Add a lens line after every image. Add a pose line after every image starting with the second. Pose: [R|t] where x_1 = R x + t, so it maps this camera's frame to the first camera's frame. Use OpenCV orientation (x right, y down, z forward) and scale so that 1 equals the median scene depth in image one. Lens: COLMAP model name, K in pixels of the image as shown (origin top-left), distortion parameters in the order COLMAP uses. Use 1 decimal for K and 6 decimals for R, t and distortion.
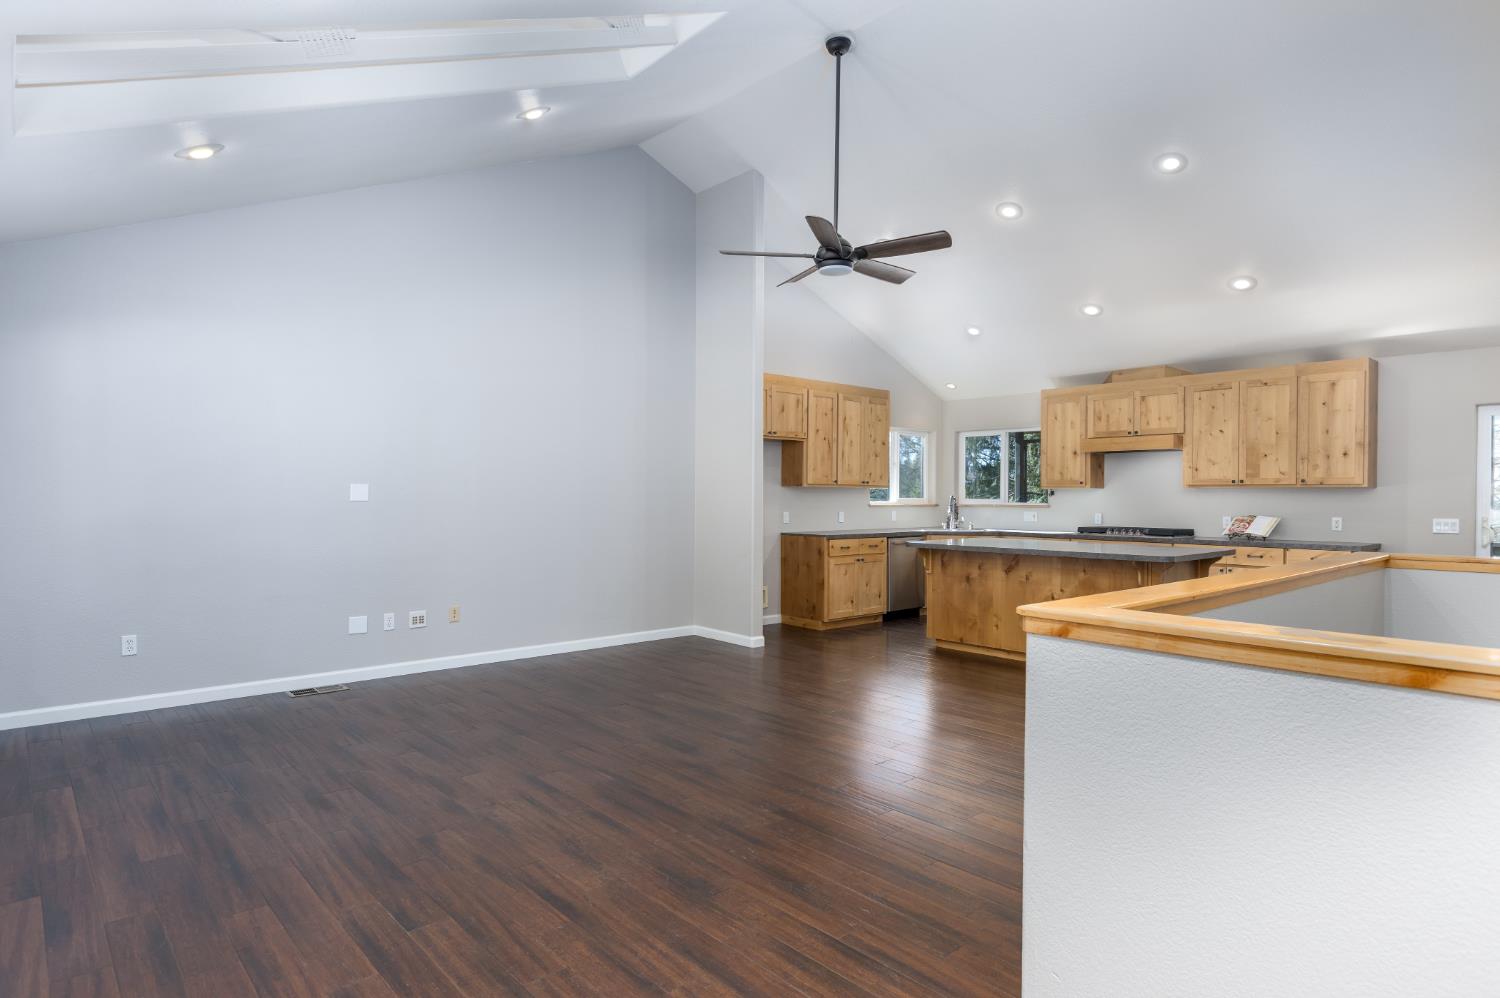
lens RADIAL K [[835.4, 0, 728.1], [0, 835.4, 502.2], [0, 0, 1]] dist [0.000988, -0.001558]
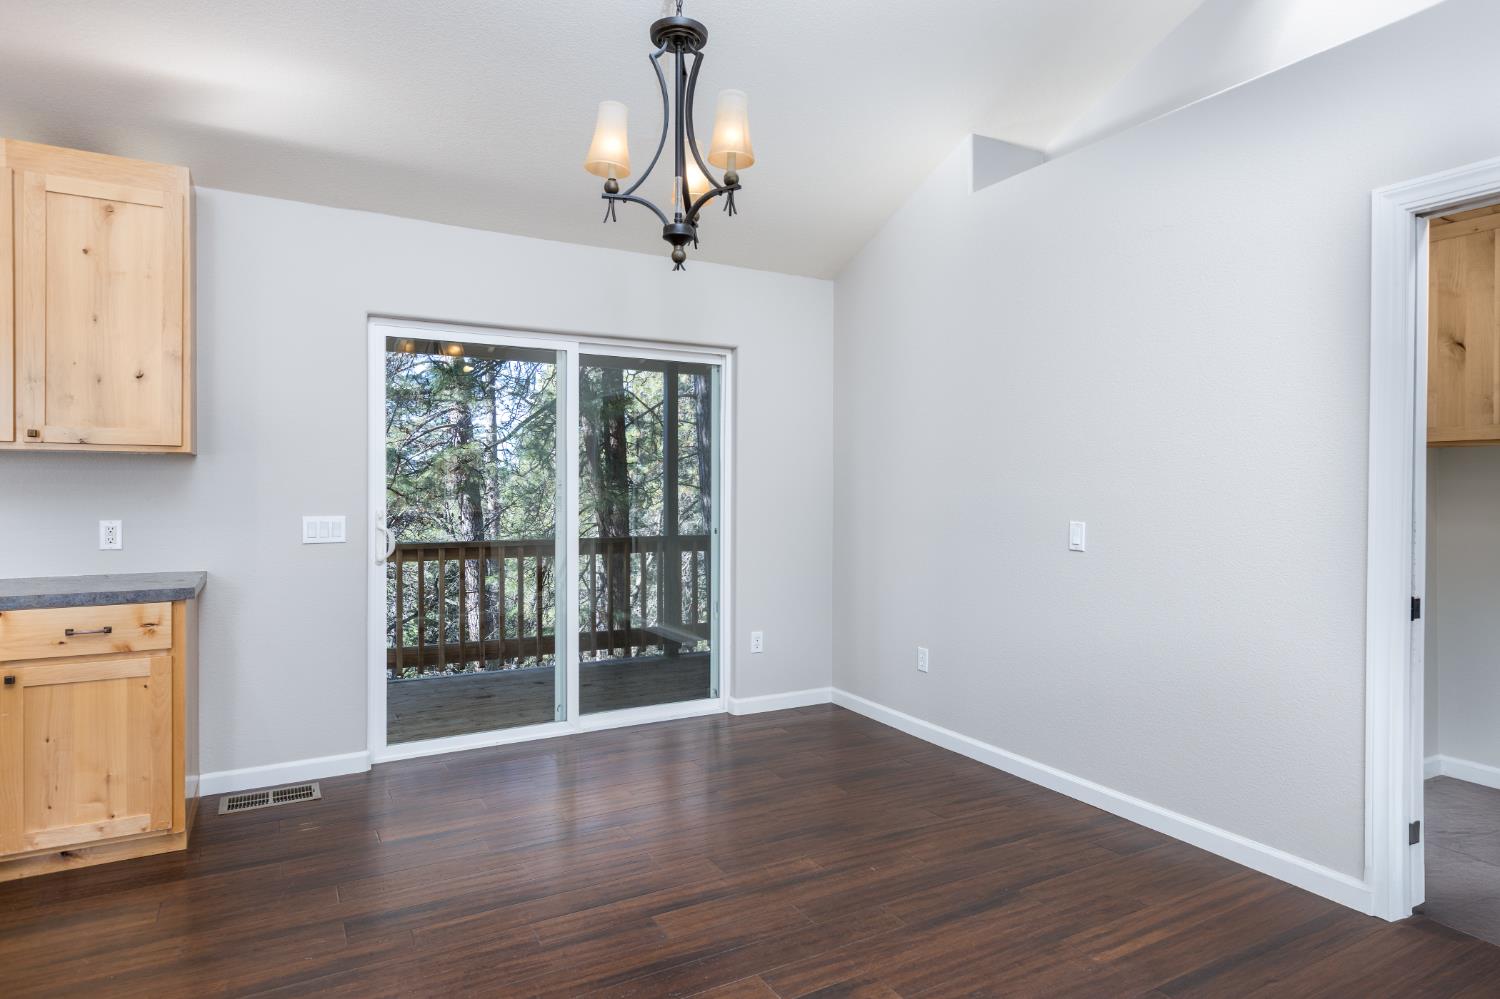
lens RADIAL K [[816.2, 0, 754.4], [0, 816.2, 492.5], [0, 0, 1]] dist [0.035400, -0.021404]
pose [[0.184195, -0.011077, 0.982827, 0.326186], [0.005312, 0.999933, 0.010274, 0.000562], [-0.982875, 0.003328, 0.184242, 0.530312]]
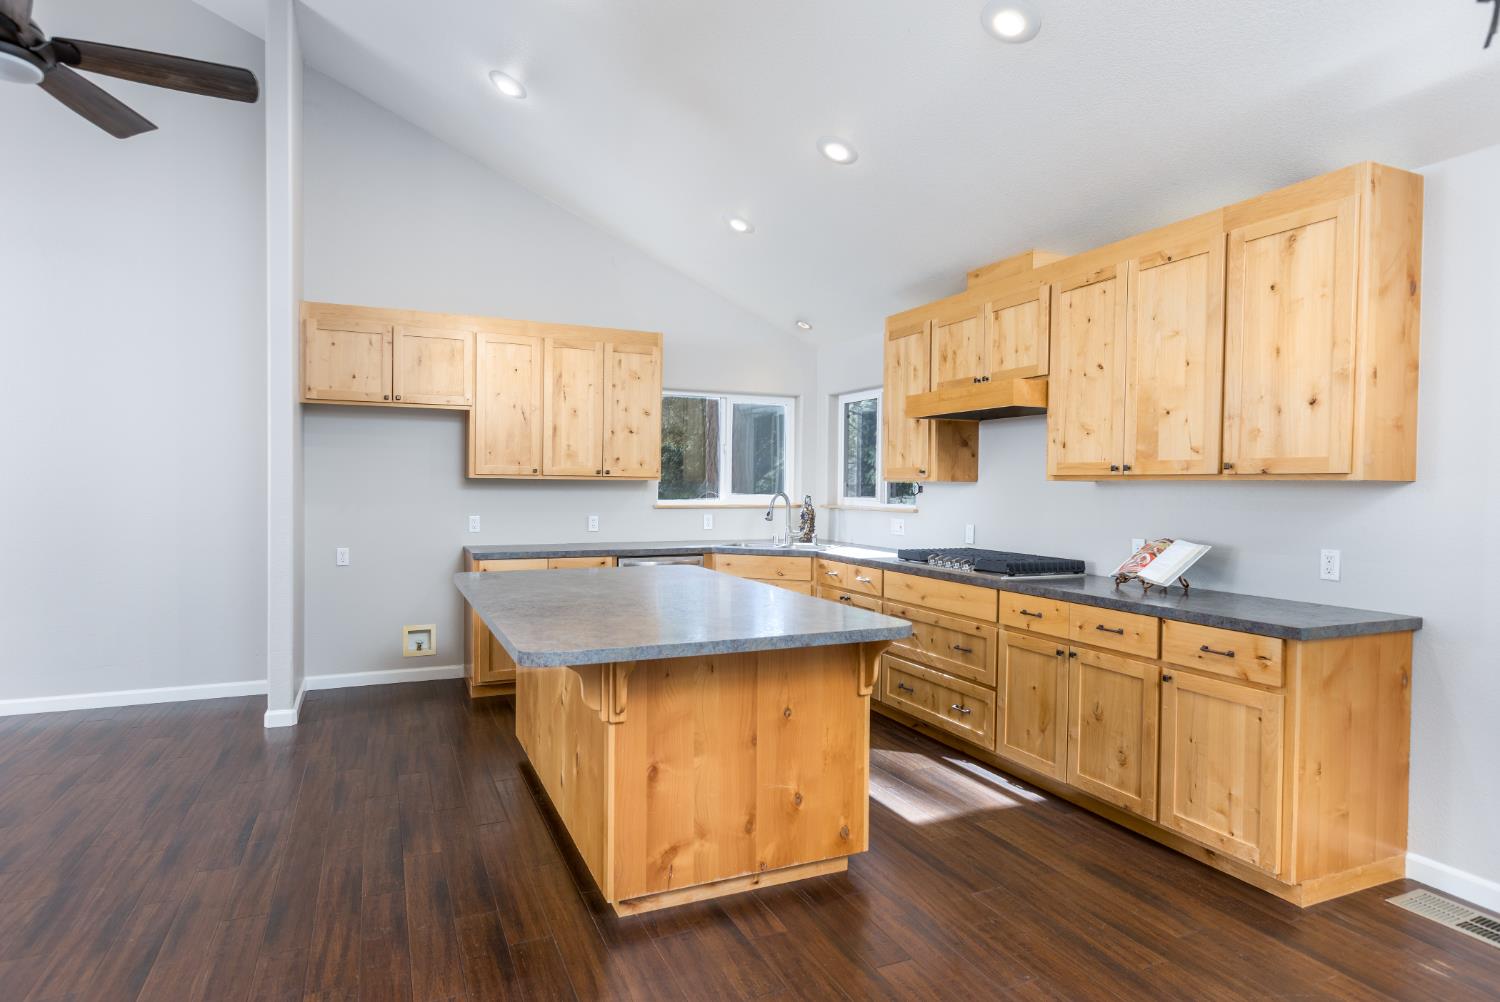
lens RADIAL K [[828.4, 0, 744.2], [0, 828.4, 501.8], [0, 0, 1]] dist [0.000594, -0.003308]
pose [[0.952603, 0.008167, -0.304108, 0.521450], [-0.004651, 0.999914, 0.012285, -0.009702], [0.304182, -0.010288, 0.952558, 0.452364]]
